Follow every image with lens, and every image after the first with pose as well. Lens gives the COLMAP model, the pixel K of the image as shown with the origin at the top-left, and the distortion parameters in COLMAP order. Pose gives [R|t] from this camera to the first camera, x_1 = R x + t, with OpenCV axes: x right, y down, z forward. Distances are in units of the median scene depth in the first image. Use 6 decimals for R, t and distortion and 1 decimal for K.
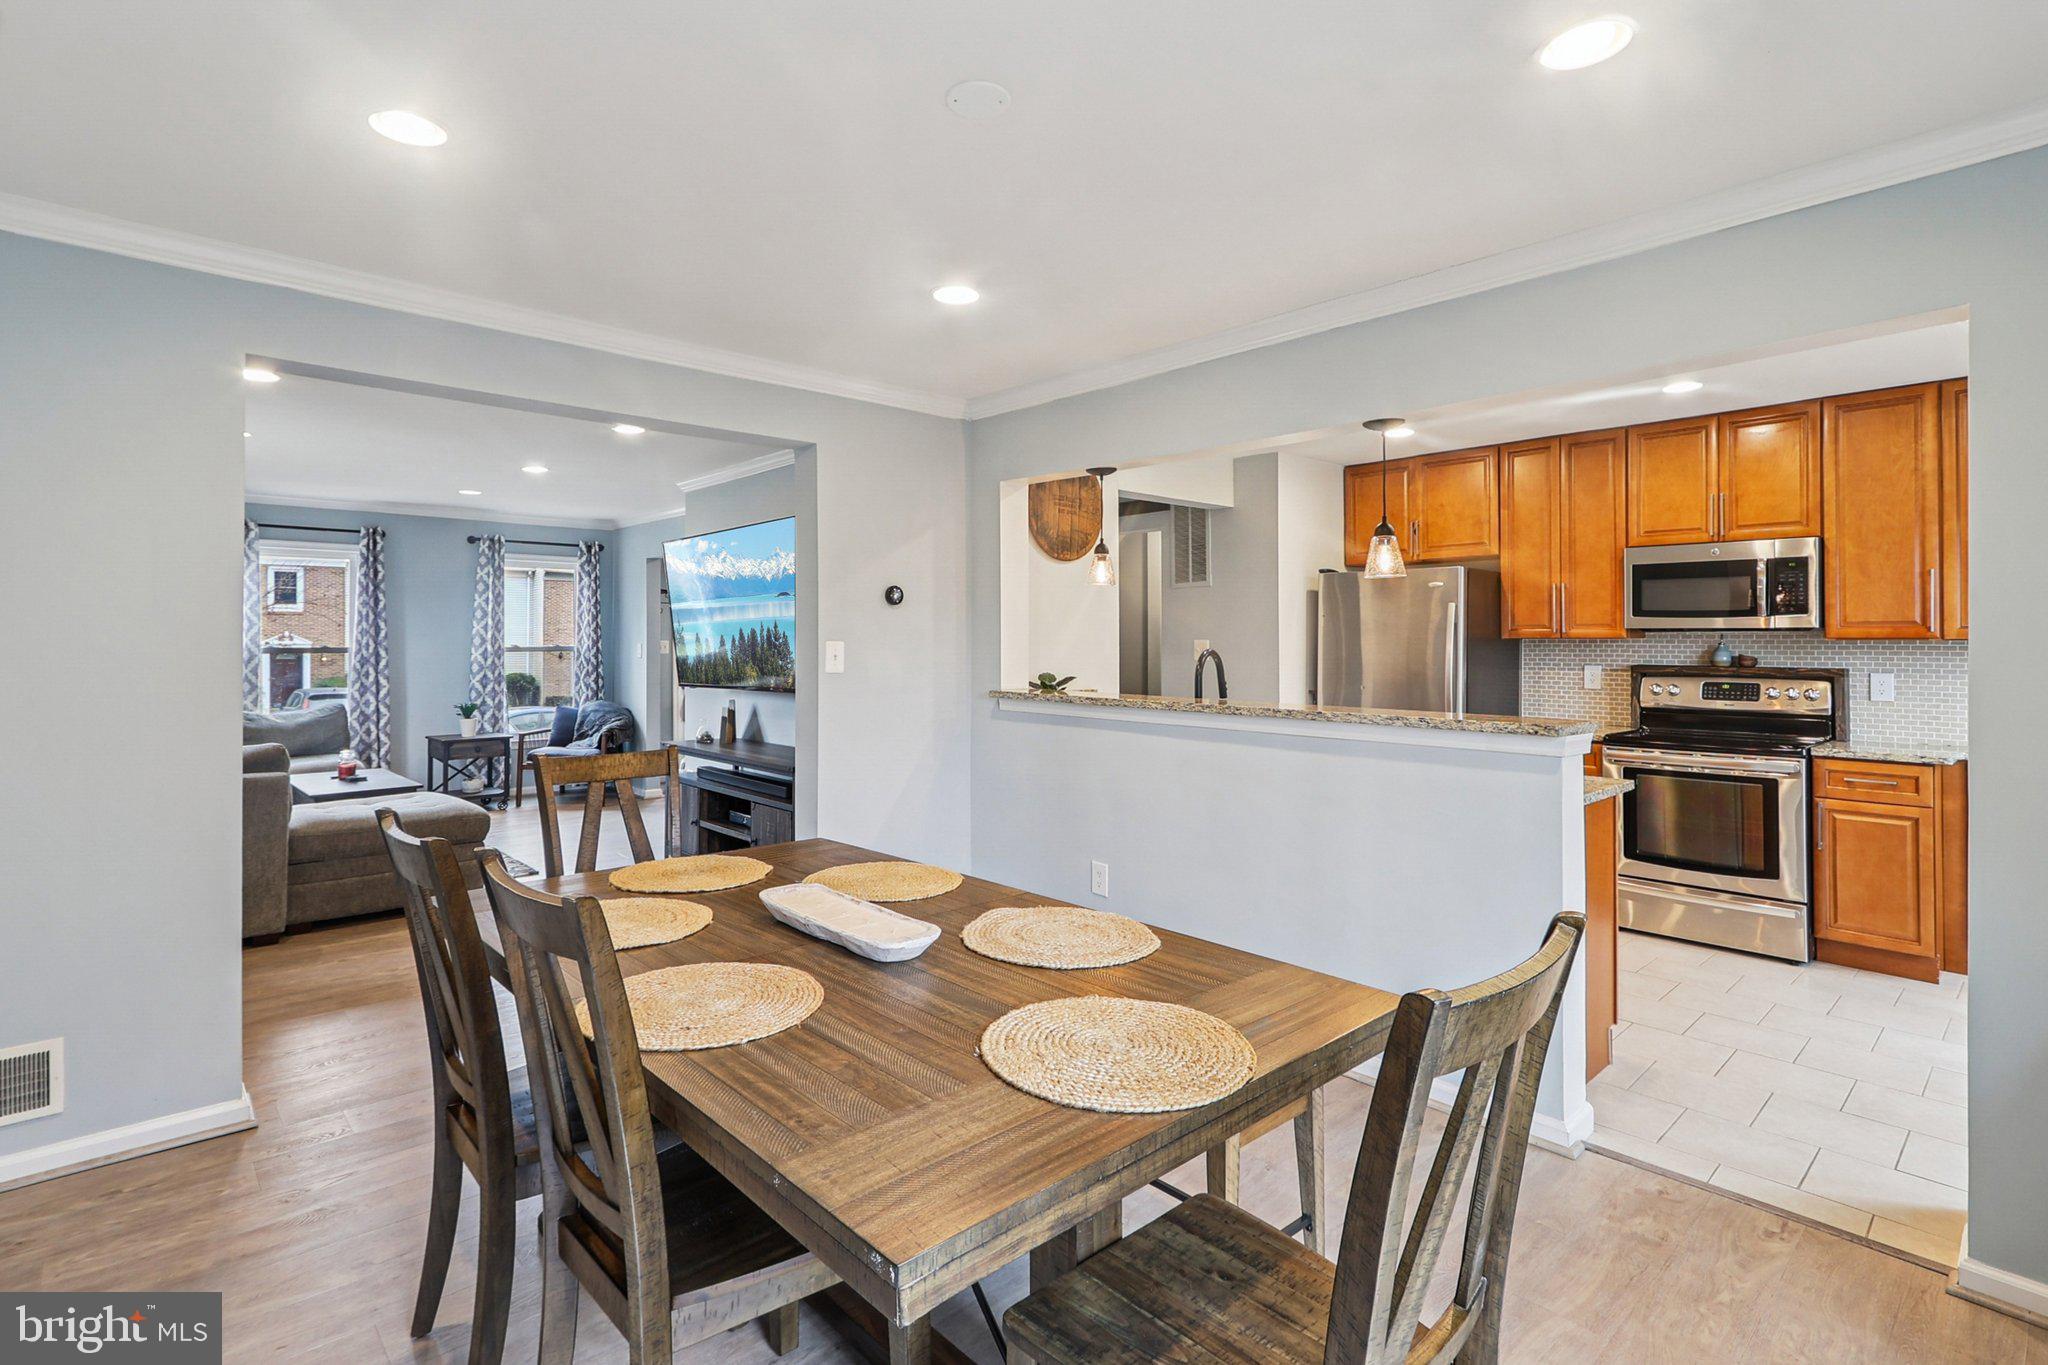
lens RADIAL K [[1026.9, 0, 1014.8], [0, 1026.9, 629.6], [0, 0, 1]] dist [-0.002826, -0.000528]
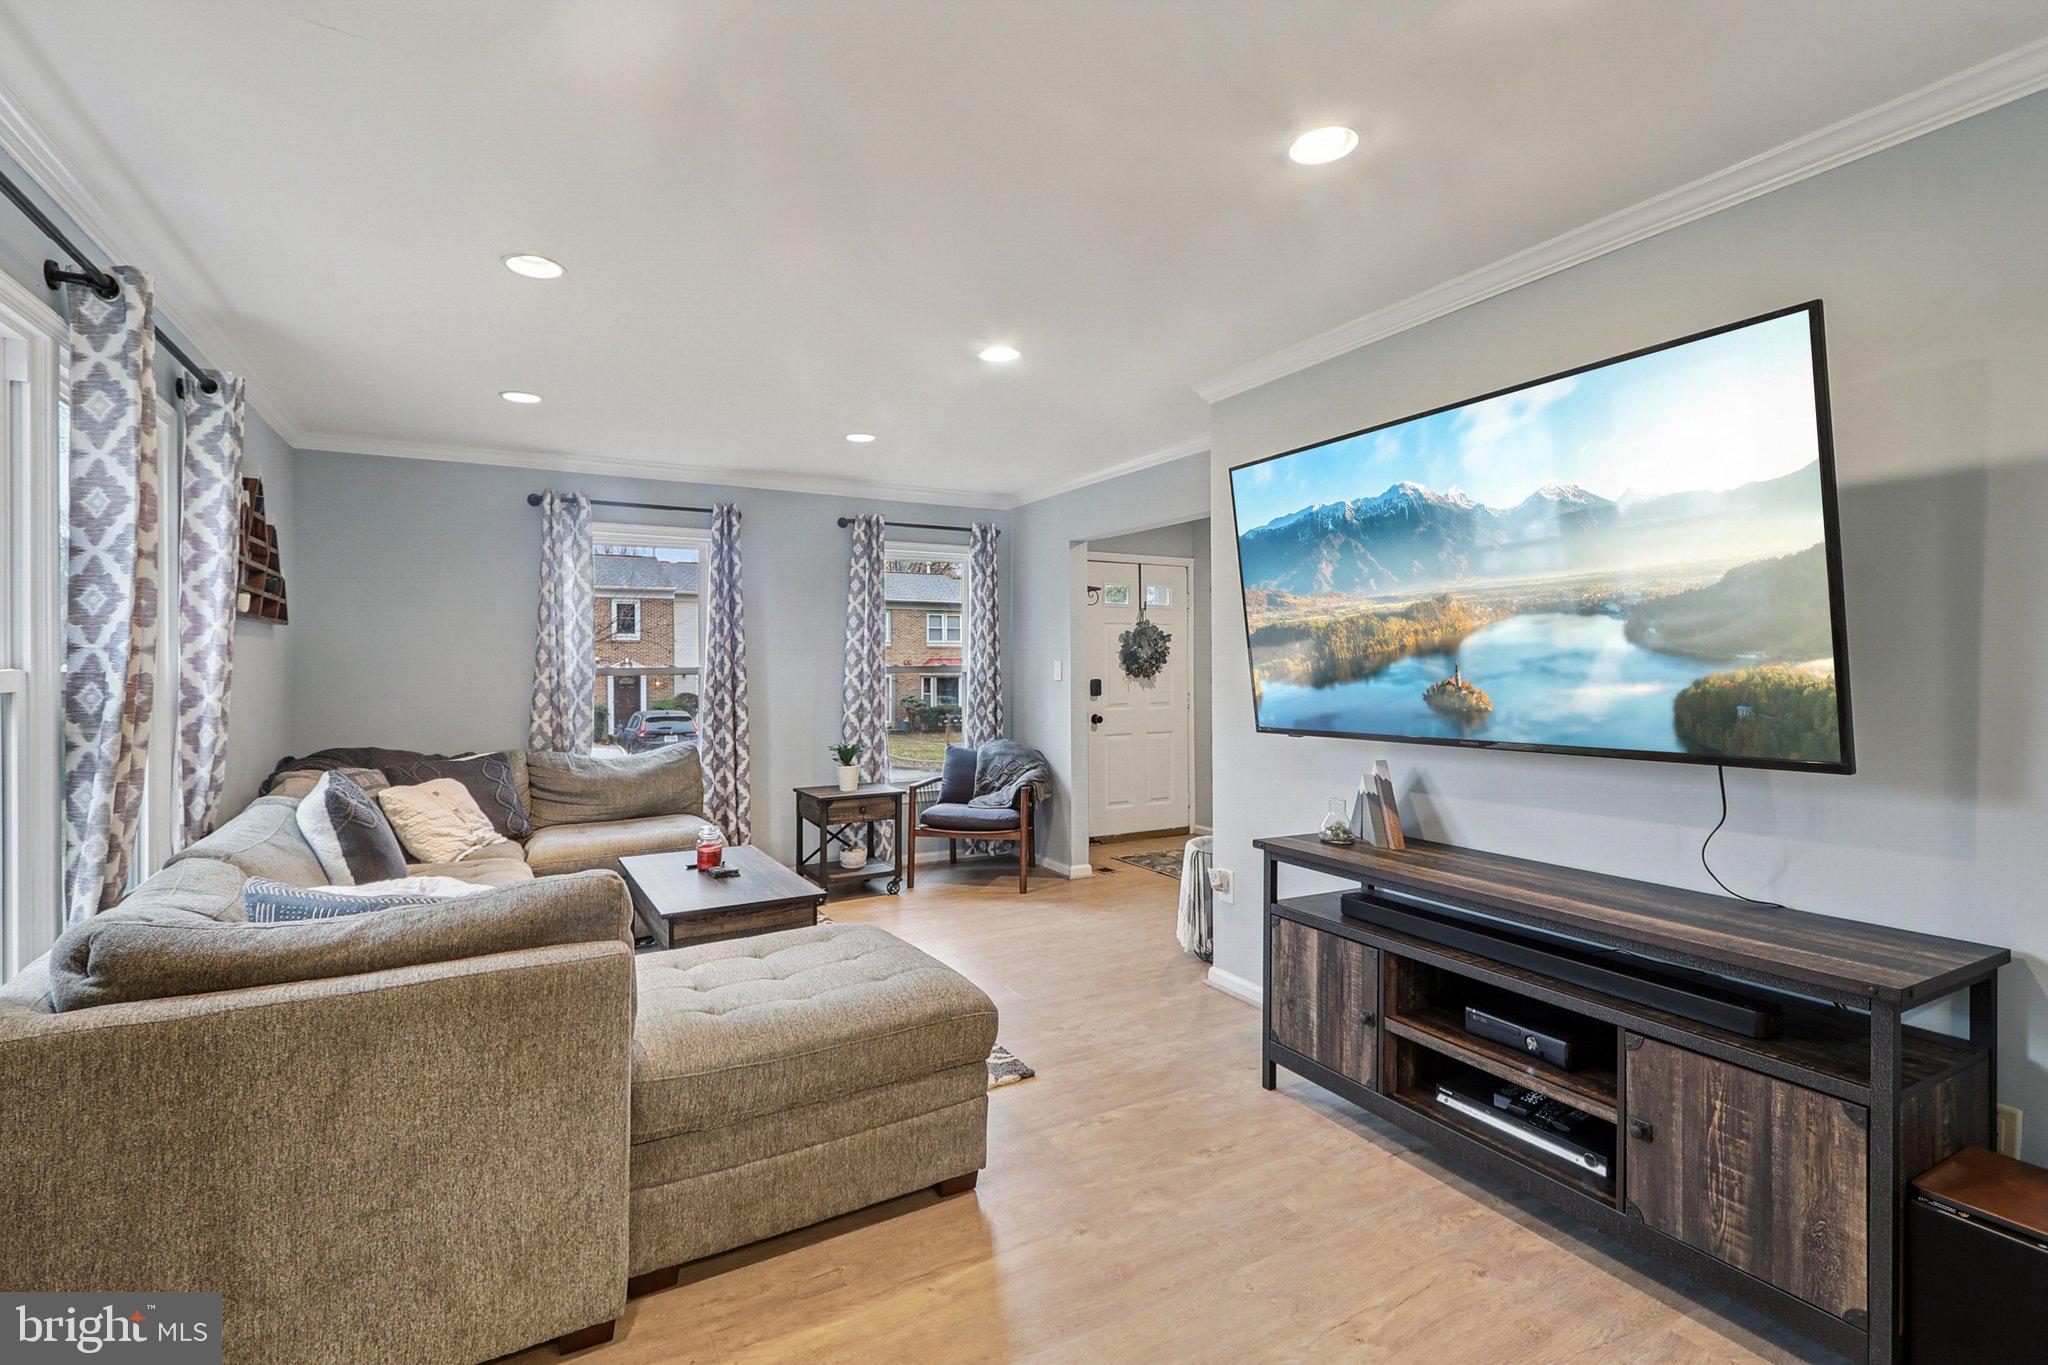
lens RADIAL K [[953.7, 0, 1002.9], [0, 953.7, 656.4], [0, 0, 1]] dist [-0.003444, -0.001182]
pose [[0.970815, -0.007398, -0.239716, -0.267029], [0.007482, 0.999972, -0.000562, 0.011435], [0.239714, -0.001248, 0.970843, 0.377364]]
